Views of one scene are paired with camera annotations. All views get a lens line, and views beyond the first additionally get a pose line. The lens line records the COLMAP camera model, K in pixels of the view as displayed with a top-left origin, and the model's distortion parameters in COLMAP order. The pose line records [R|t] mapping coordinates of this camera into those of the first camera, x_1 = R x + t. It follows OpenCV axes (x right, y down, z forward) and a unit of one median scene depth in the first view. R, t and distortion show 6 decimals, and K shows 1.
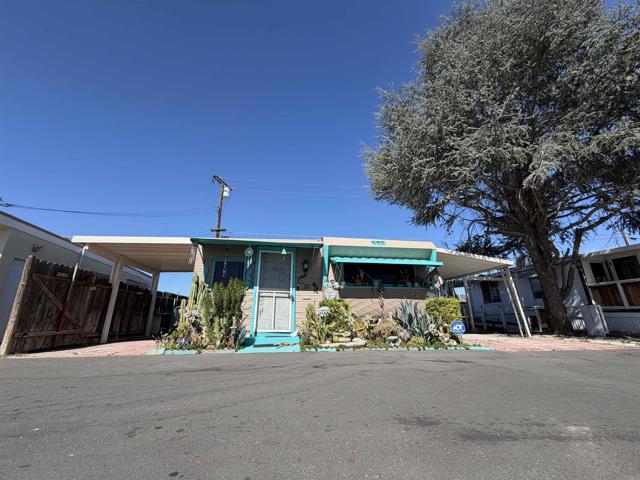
lens RADIAL K [[255.1, 0, 319.3], [0, 255.1, 241.6], [0, 0, 1]] dist [-0.002906, 0.001252]
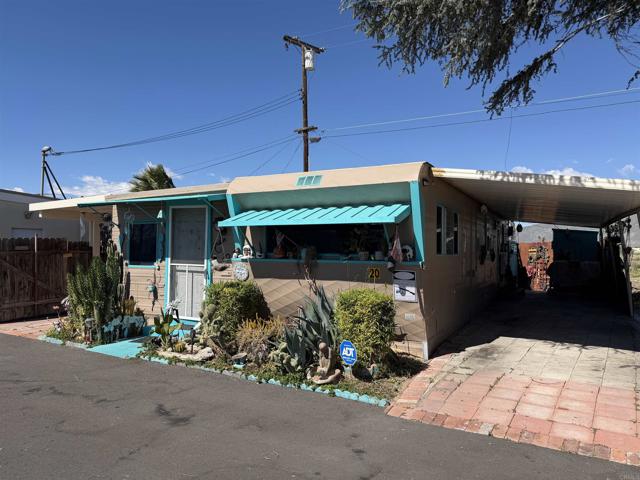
lens RADIAL K [[448.5, 0, 320.7], [0, 448.5, 249.9], [0, 0, 1]] dist [0.051660, -0.056057]
pose [[0.816821, 0.002941, -0.576884, 0.847449], [0.168688, 0.955063, 0.243719, -0.084431], [0.551677, -0.296388, 0.779619, 0.248678]]
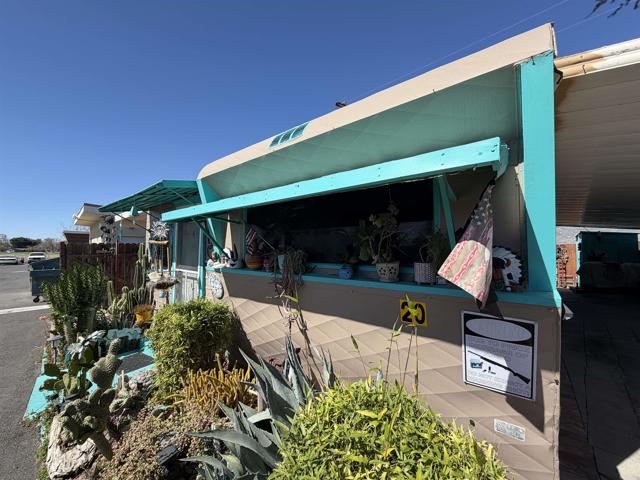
lens RADIAL K [[255.1, 0, 317.5], [0, 255.1, 240.5], [0, 0, 1]] dist [-0.002906, 0.001252]
pose [[0.677574, -0.026789, -0.734967, 0.506278], [0.217599, 0.961897, 0.165547, 0.091374], [0.702527, -0.272098, 0.657585, 0.840603]]
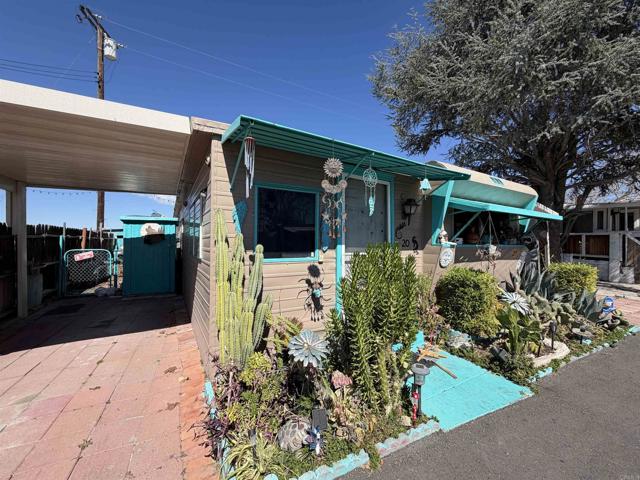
lens RADIAL K [[255.1, 0, 318.0], [0, 255.1, 240.2], [0, 0, 1]] dist [-0.002906, 0.001252]
pose [[0.920078, 0.008435, 0.391645, -0.491194], [-0.124001, 0.954630, 0.270750, 0.032736], [-0.371592, -0.297675, 0.879380, 0.568188]]
